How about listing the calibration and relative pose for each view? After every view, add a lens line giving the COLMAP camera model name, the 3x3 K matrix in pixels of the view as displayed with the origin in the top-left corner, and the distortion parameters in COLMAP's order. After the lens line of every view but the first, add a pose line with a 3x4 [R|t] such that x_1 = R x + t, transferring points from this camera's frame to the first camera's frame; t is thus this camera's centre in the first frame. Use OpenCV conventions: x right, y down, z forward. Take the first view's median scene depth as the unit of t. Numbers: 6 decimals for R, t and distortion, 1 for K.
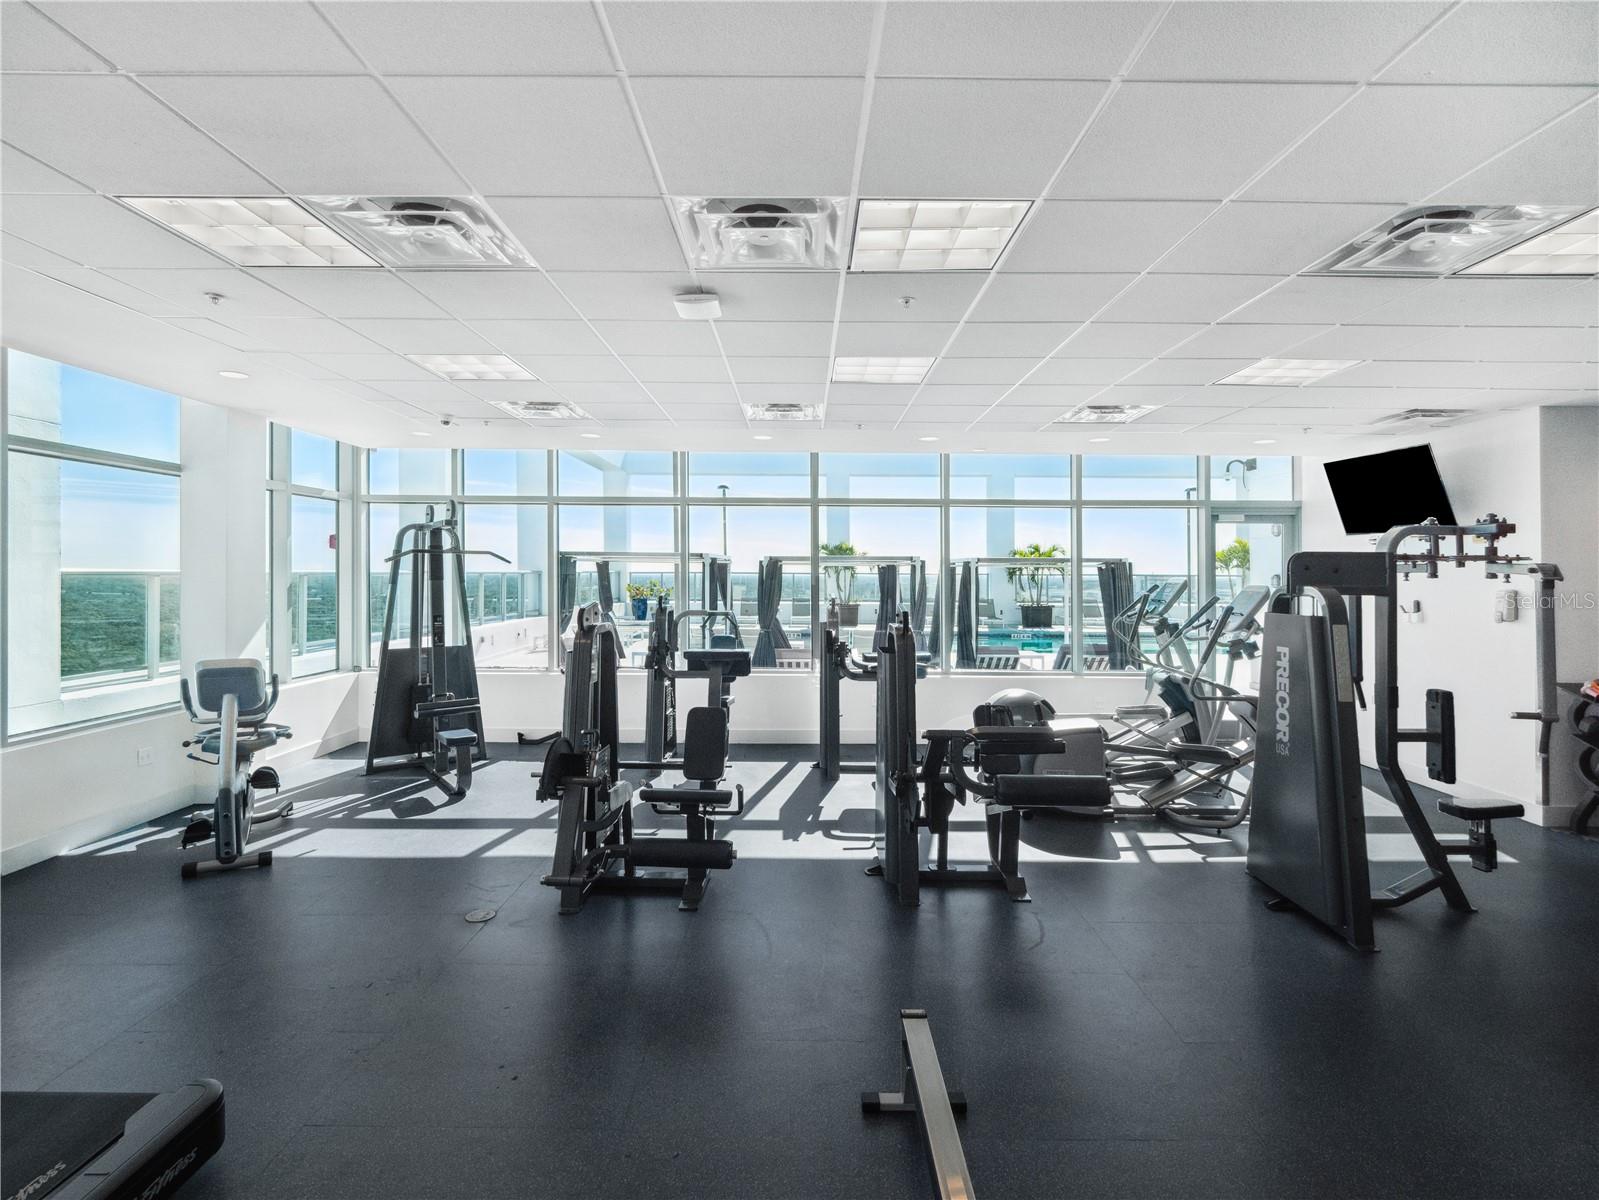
lens RADIAL K [[744.9, 0, 799.5], [0, 744.9, 600.0], [0, 0, 1]] dist [-0.023623, -0.000020]
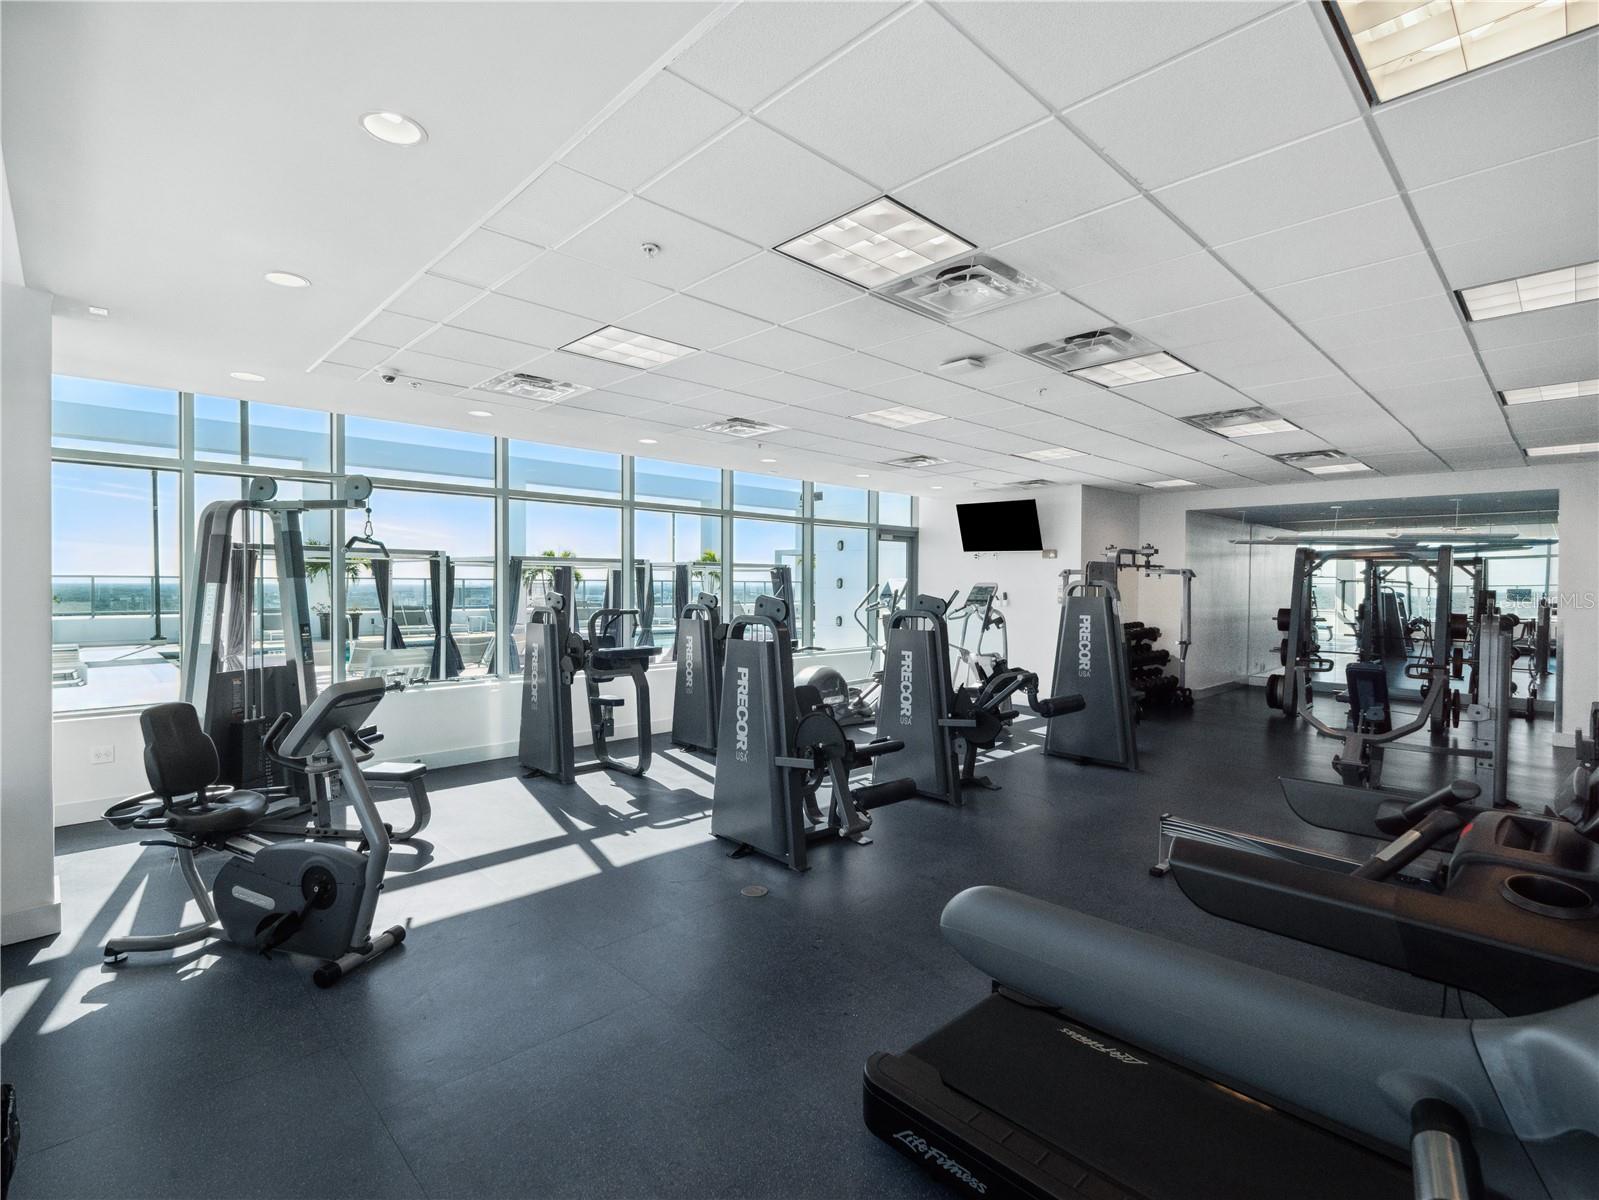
lens RADIAL K [[760.4, 0, 799.5], [0, 760.4, 600.0], [0, 0, 1]] dist [0.001010, 0.000039]
pose [[0.720658, -0.015226, 0.693123, -0.747712], [0.022041, 0.999757, -0.000955, 0.009930], [-0.692940, 0.015965, 0.720818, 0.106220]]
